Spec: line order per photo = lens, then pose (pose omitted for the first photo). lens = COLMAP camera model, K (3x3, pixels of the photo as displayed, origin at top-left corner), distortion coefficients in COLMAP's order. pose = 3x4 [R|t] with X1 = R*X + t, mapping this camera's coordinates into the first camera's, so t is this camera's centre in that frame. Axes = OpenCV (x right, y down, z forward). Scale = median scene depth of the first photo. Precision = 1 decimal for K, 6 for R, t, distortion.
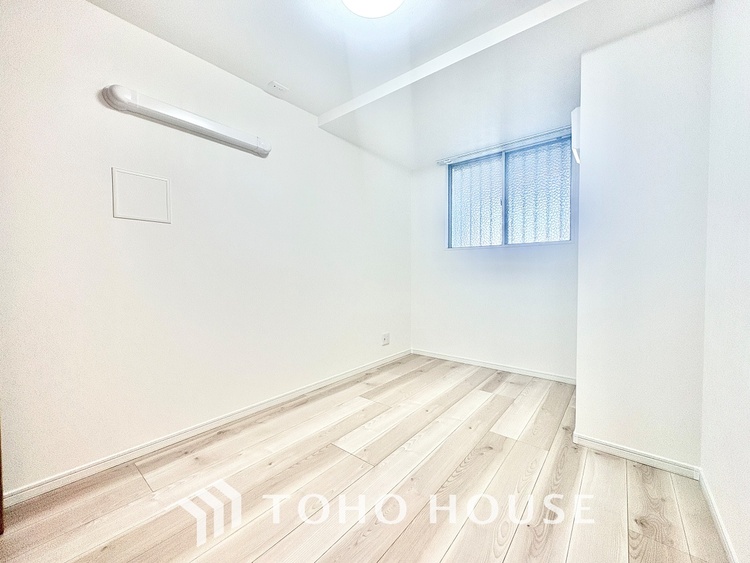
lens RADIAL K [[298.7, 0, 375.0], [0, 298.7, 281.5], [0, 0, 1]] dist [-0.000034, 0.000060]
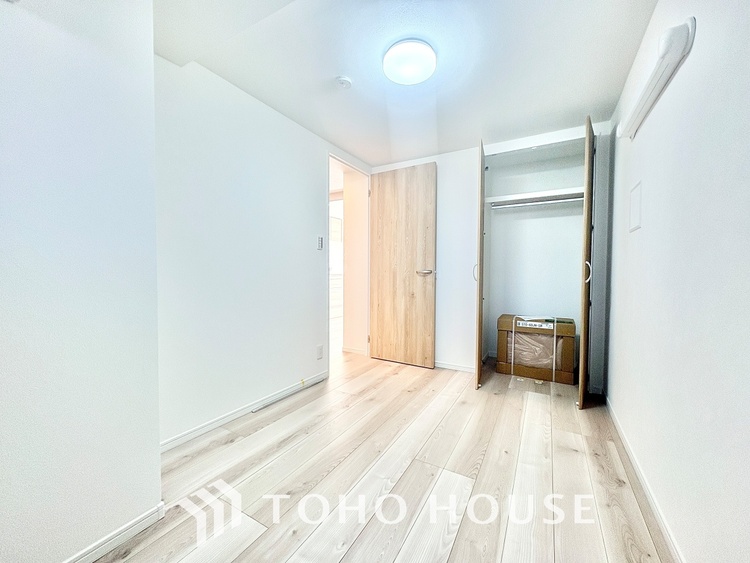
lens RADIAL K [[298.7, 0, 375.0], [0, 298.7, 281.5], [0, 0, 1]] dist [-0.000034, 0.000060]
pose [[-0.986507, 0.002724, -0.163698, 0.300728], [-0.006970, 0.998256, 0.058615, -0.081149], [0.163572, 0.058965, -0.984768, 1.906926]]
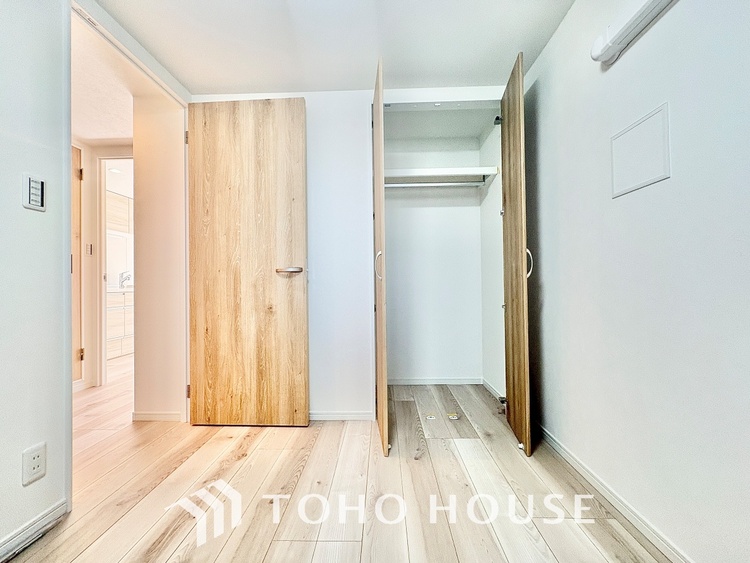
lens RADIAL K [[298.7, 0, 375.0], [0, 298.7, 281.5], [0, 0, 1]] dist [-0.000034, 0.000060]
pose [[-0.789074, 0.006787, -0.614261, 0.128105], [-0.001393, 0.999917, 0.012838, 0.000319], [0.614297, 0.010986, -0.788998, 1.180376]]
